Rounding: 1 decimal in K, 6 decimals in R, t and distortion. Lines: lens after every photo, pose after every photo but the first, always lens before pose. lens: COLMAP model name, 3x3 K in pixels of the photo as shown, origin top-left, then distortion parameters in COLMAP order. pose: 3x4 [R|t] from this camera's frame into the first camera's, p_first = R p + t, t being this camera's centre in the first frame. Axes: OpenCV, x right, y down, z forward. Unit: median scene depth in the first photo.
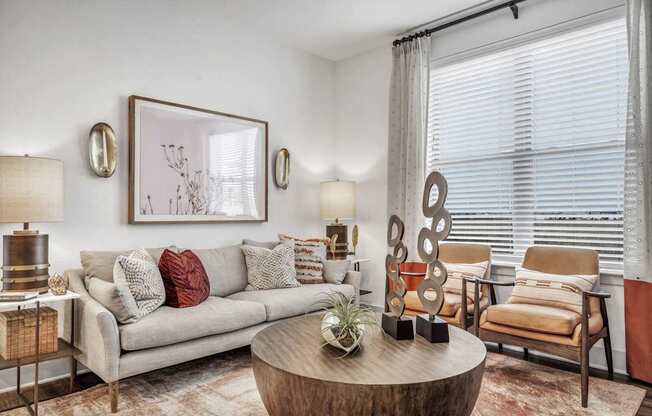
lens RADIAL K [[452.3, 0, 326.0], [0, 452.3, 208.0], [0, 0, 1]] dist [0.000786, 0.000532]
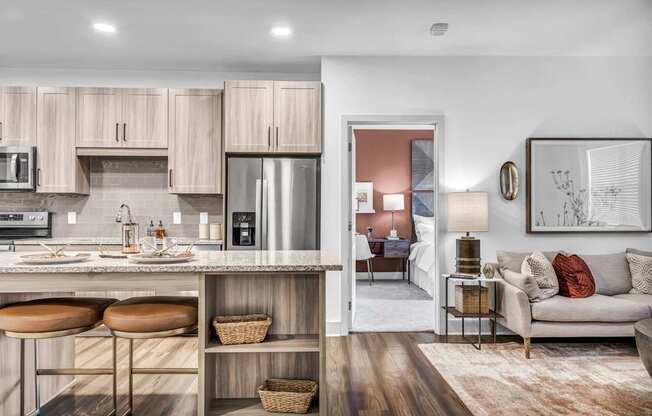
lens RADIAL K [[452.3, 0, 326.0], [0, 452.3, 208.0], [0, 0, 1]] dist [0.000786, 0.000532]
pose [[0.719509, -0.009947, -0.694412, 0.085768], [0.008476, 0.999949, -0.005541, -0.042633], [0.694431, -0.001899, 0.719557, -0.458728]]
